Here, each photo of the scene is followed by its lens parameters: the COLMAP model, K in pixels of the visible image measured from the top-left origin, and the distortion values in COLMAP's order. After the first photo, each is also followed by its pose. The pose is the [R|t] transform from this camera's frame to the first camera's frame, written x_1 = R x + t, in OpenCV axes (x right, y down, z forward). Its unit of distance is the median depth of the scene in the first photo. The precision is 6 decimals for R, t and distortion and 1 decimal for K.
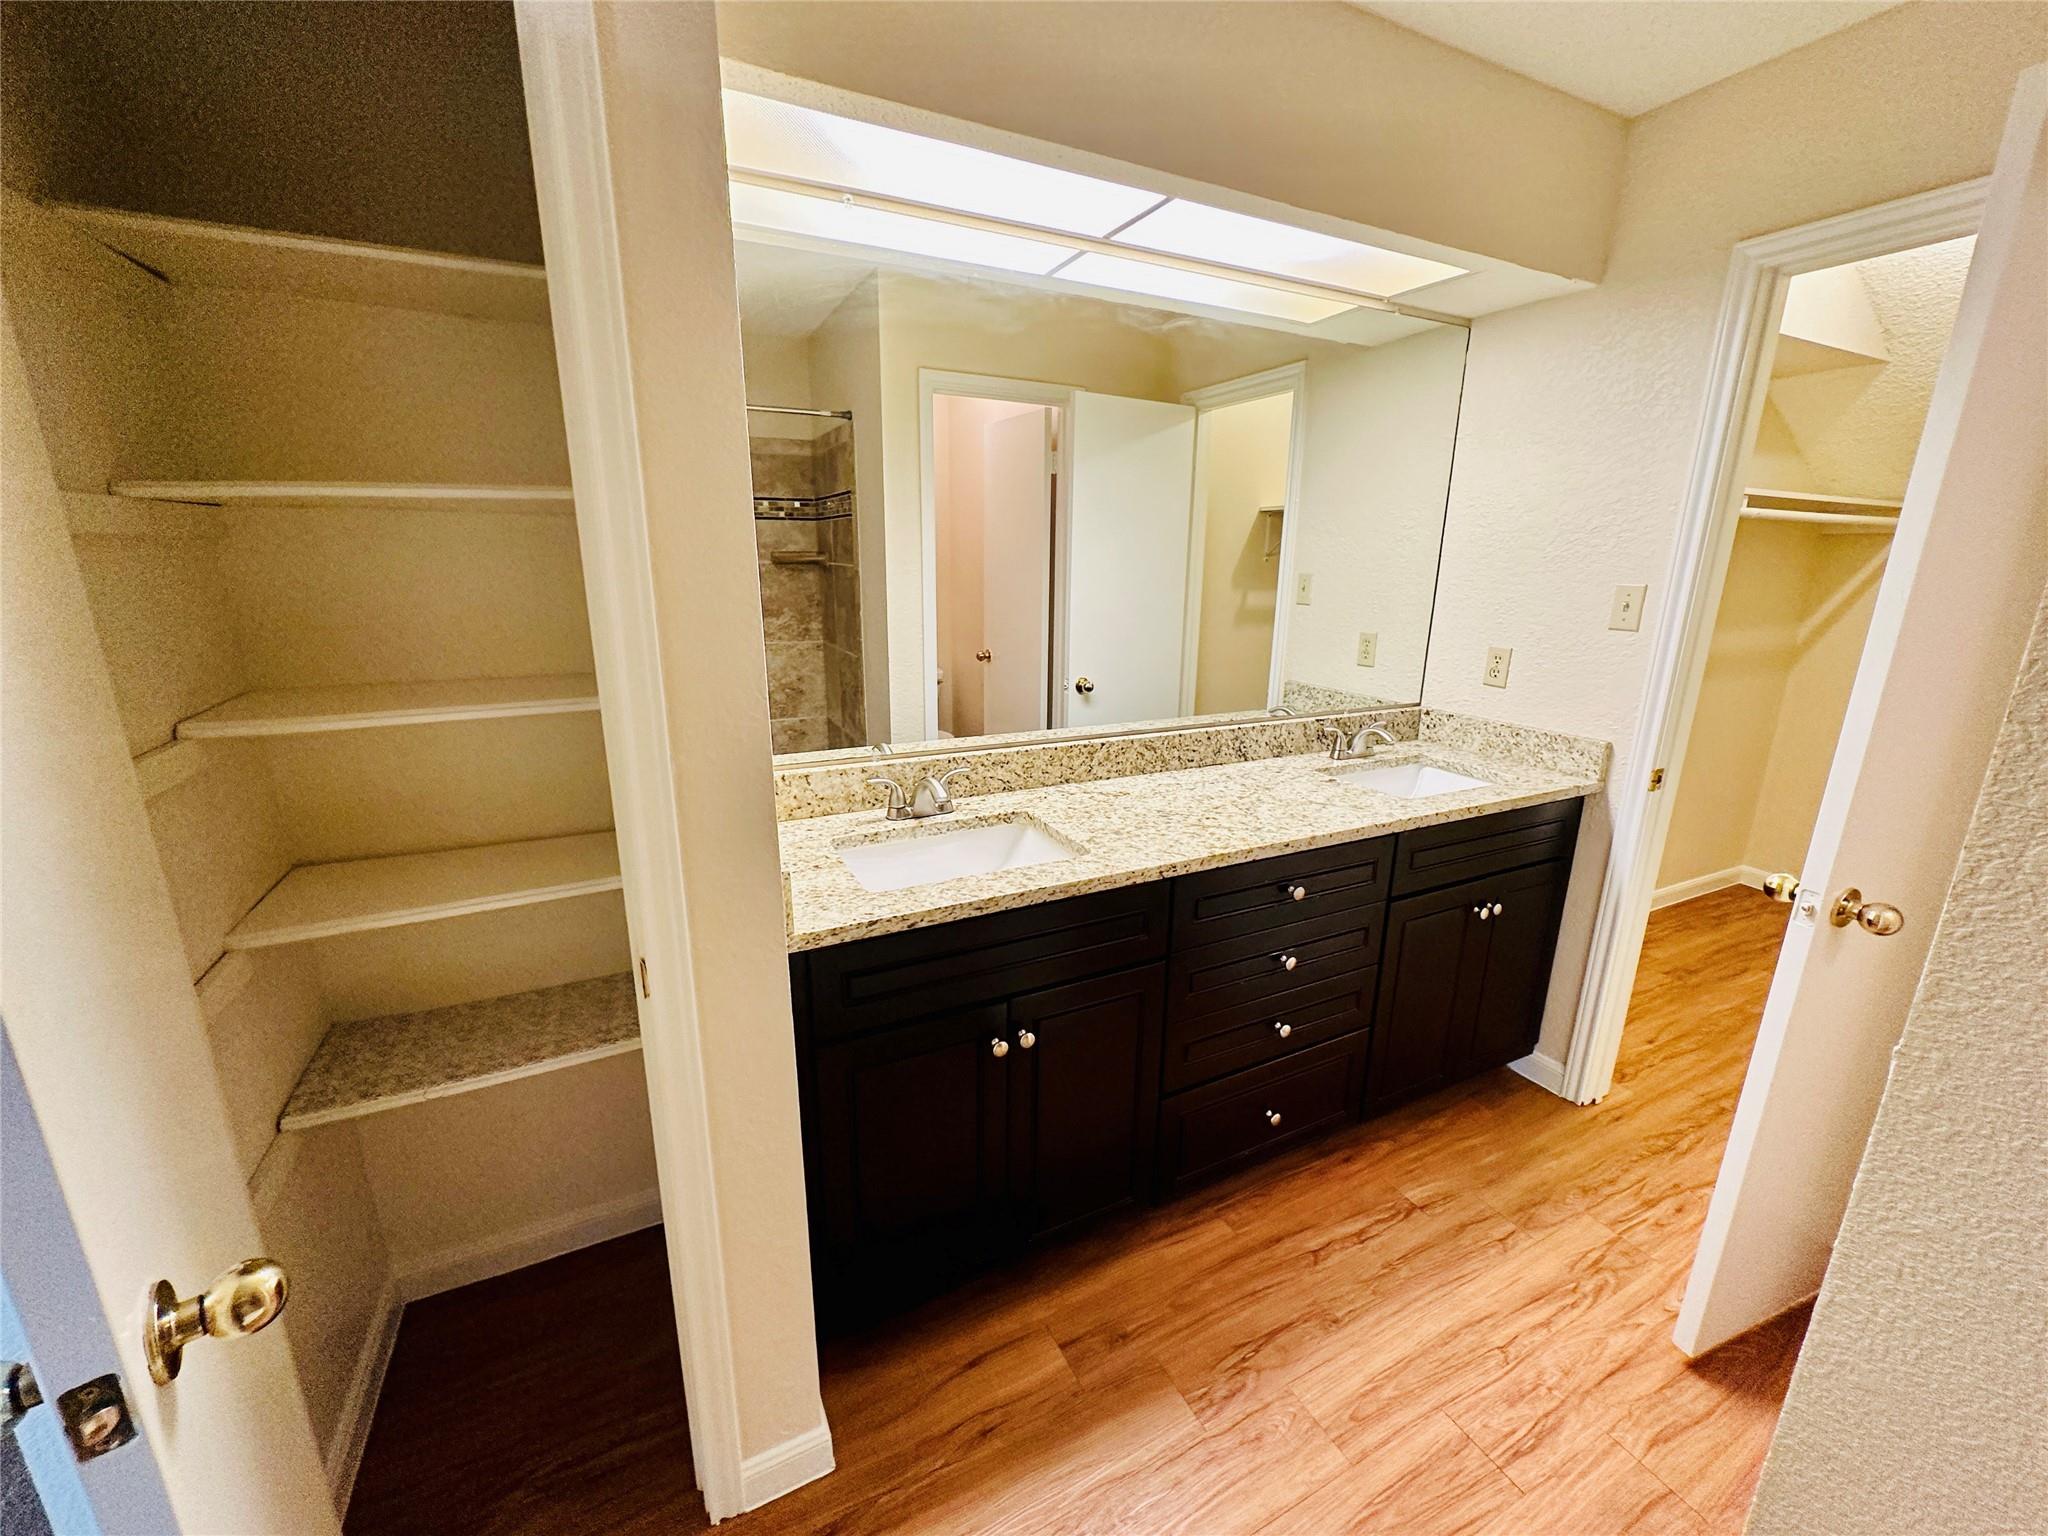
lens RADIAL K [[816.5, 0, 1029.1], [0, 816.5, 768.4], [0, 0, 1]] dist [-0.003050, 0.000894]
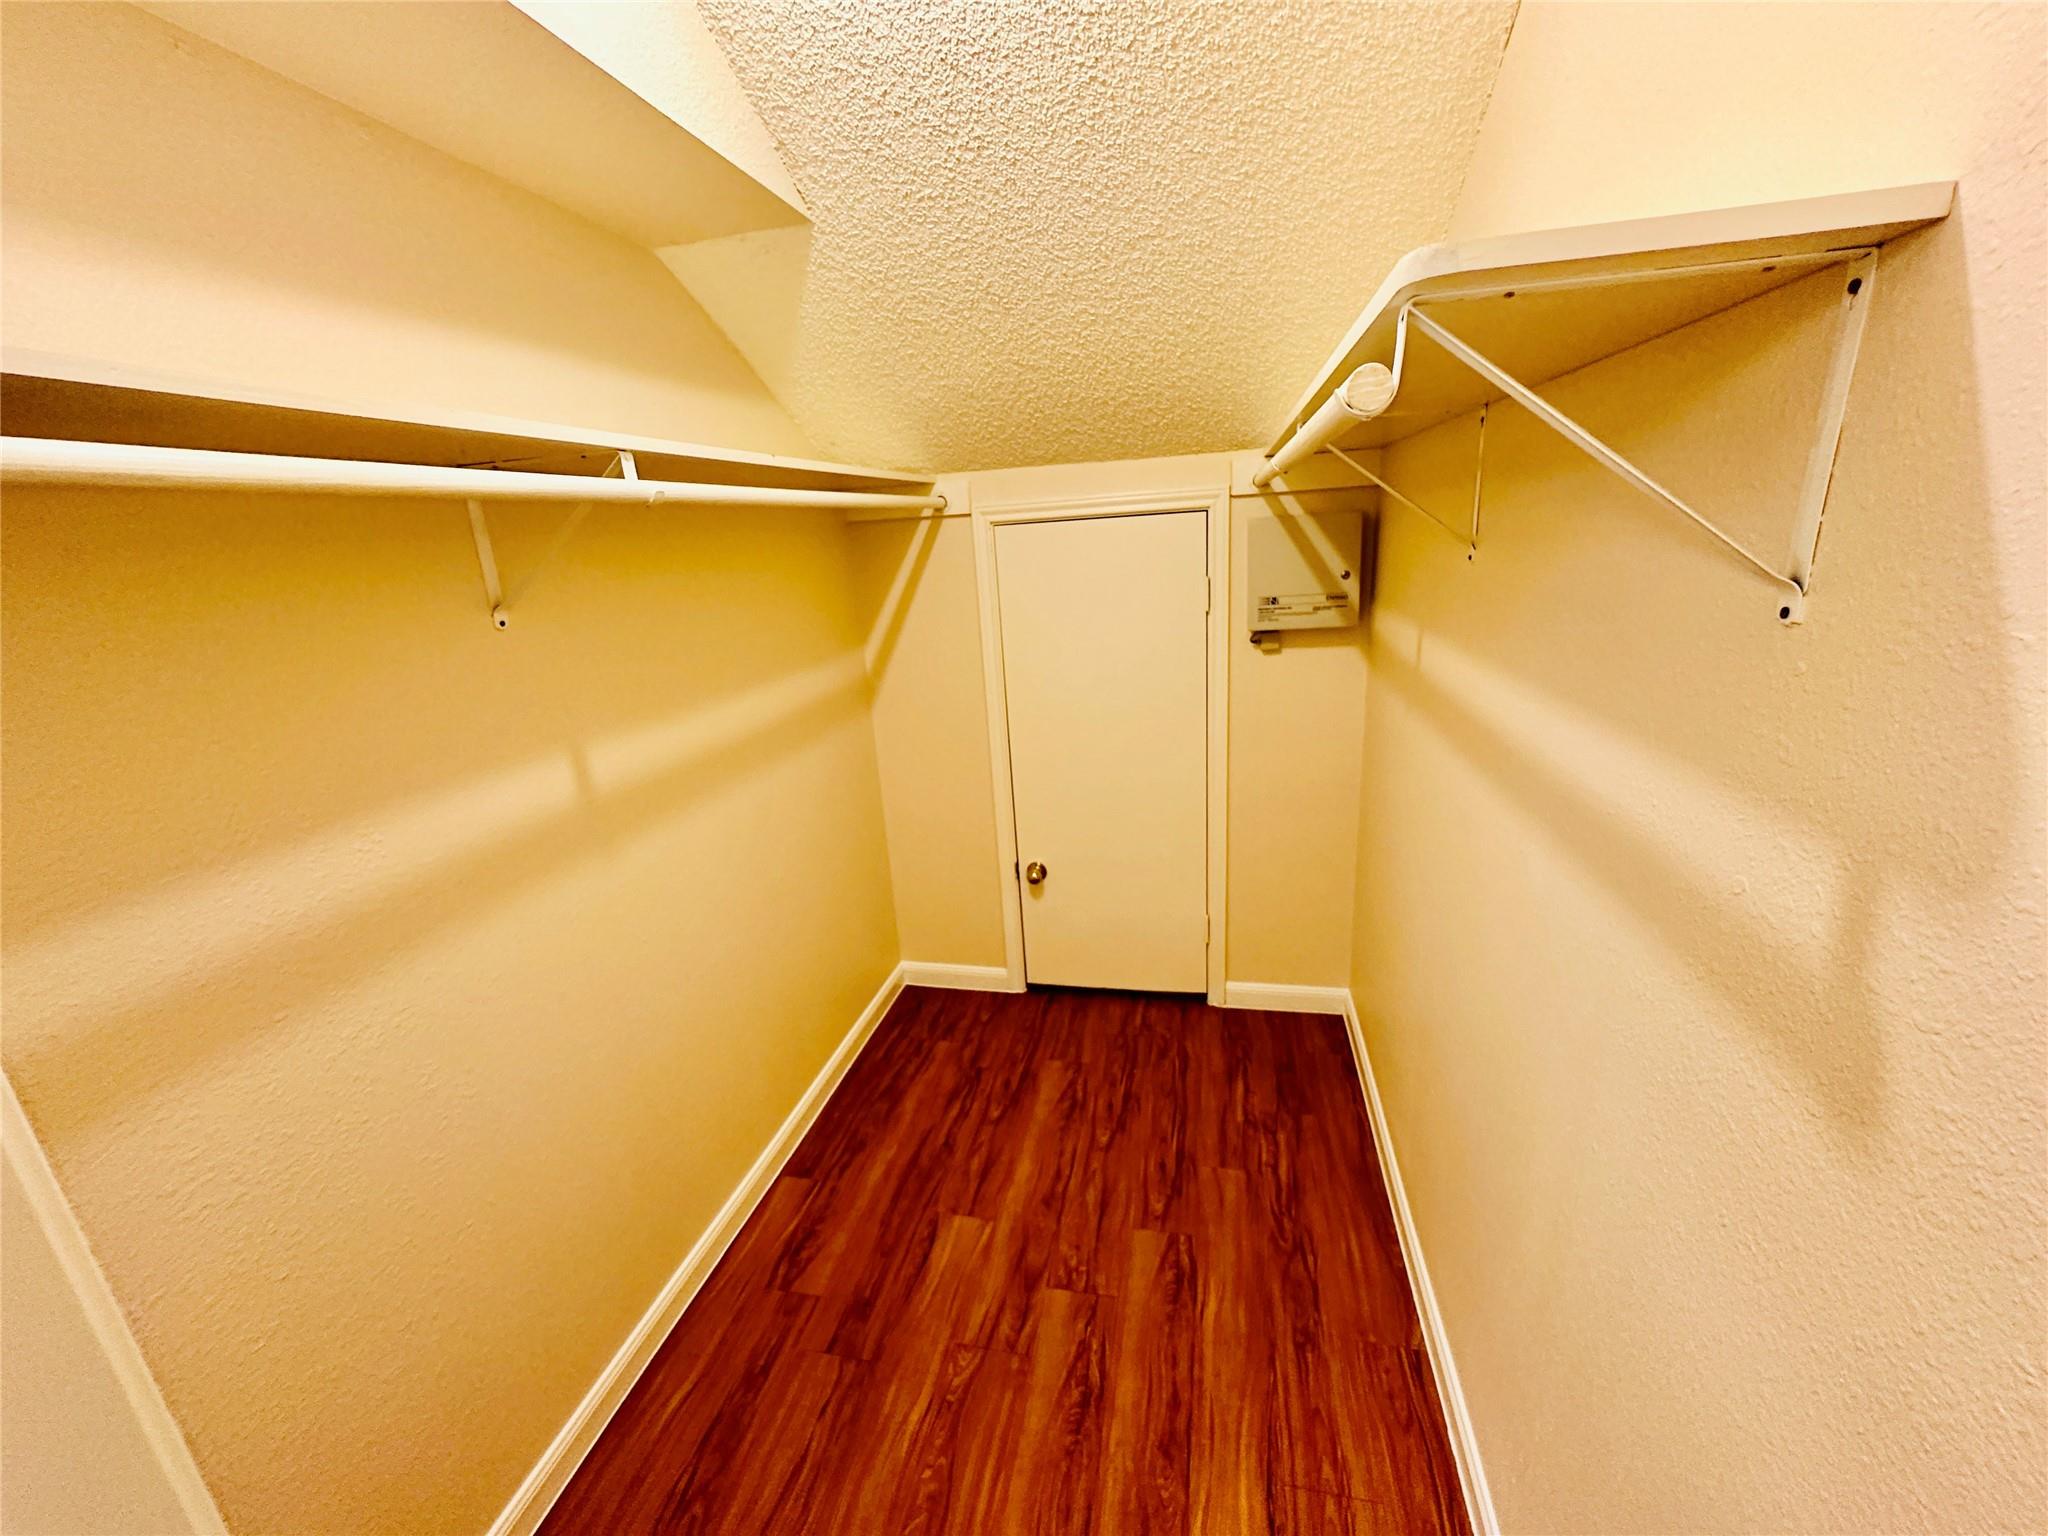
lens RADIAL K [[816.5, 0, 1030.9], [0, 816.5, 769.0], [0, 0, 1]] dist [-0.003050, 0.000894]
pose [[0.623944, -0.267295, 0.734334, 0.493652], [0.260710, 0.957048, 0.126844, -0.130209], [-0.736698, 0.112305, 0.666831, 0.431524]]
